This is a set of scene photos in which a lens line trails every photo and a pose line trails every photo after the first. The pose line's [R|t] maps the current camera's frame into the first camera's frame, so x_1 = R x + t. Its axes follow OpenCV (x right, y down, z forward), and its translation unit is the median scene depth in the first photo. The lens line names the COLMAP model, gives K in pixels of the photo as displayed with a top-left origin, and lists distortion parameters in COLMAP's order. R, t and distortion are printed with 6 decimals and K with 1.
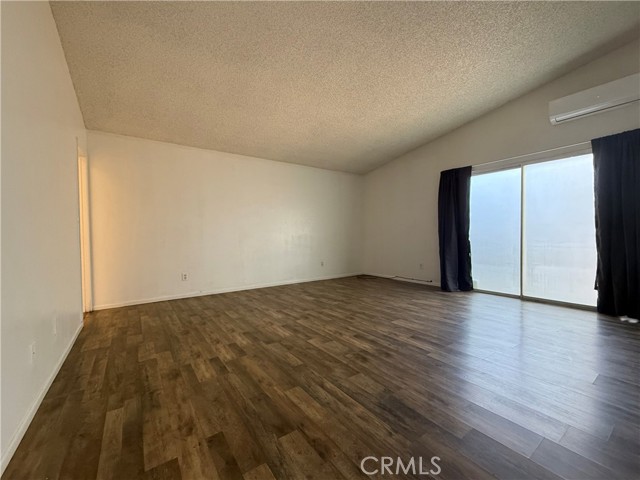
lens RADIAL K [[263.8, 0, 321.0], [0, 263.8, 239.4], [0, 0, 1]] dist [0.002873, 0.000473]
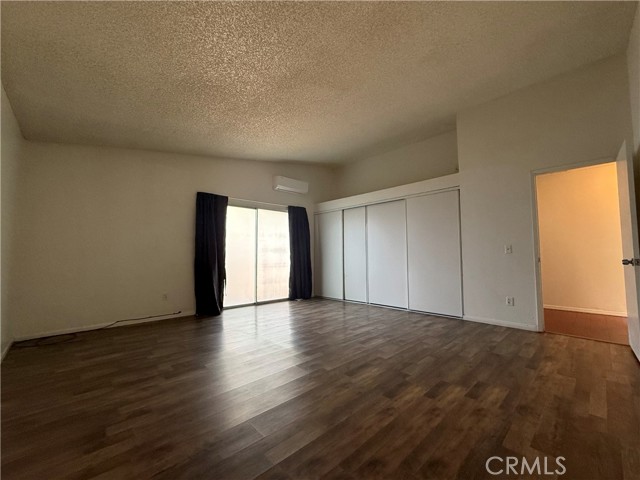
lens RADIAL K [[263.8, 0, 320.7], [0, 263.8, 239.6], [0, 0, 1]] dist [0.002873, 0.000473]
pose [[-0.133118, 0.070171, 0.988613, -1.102070], [0.024302, 0.997422, -0.067524, -0.017105], [-0.990802, 0.015037, -0.134480, 1.423588]]
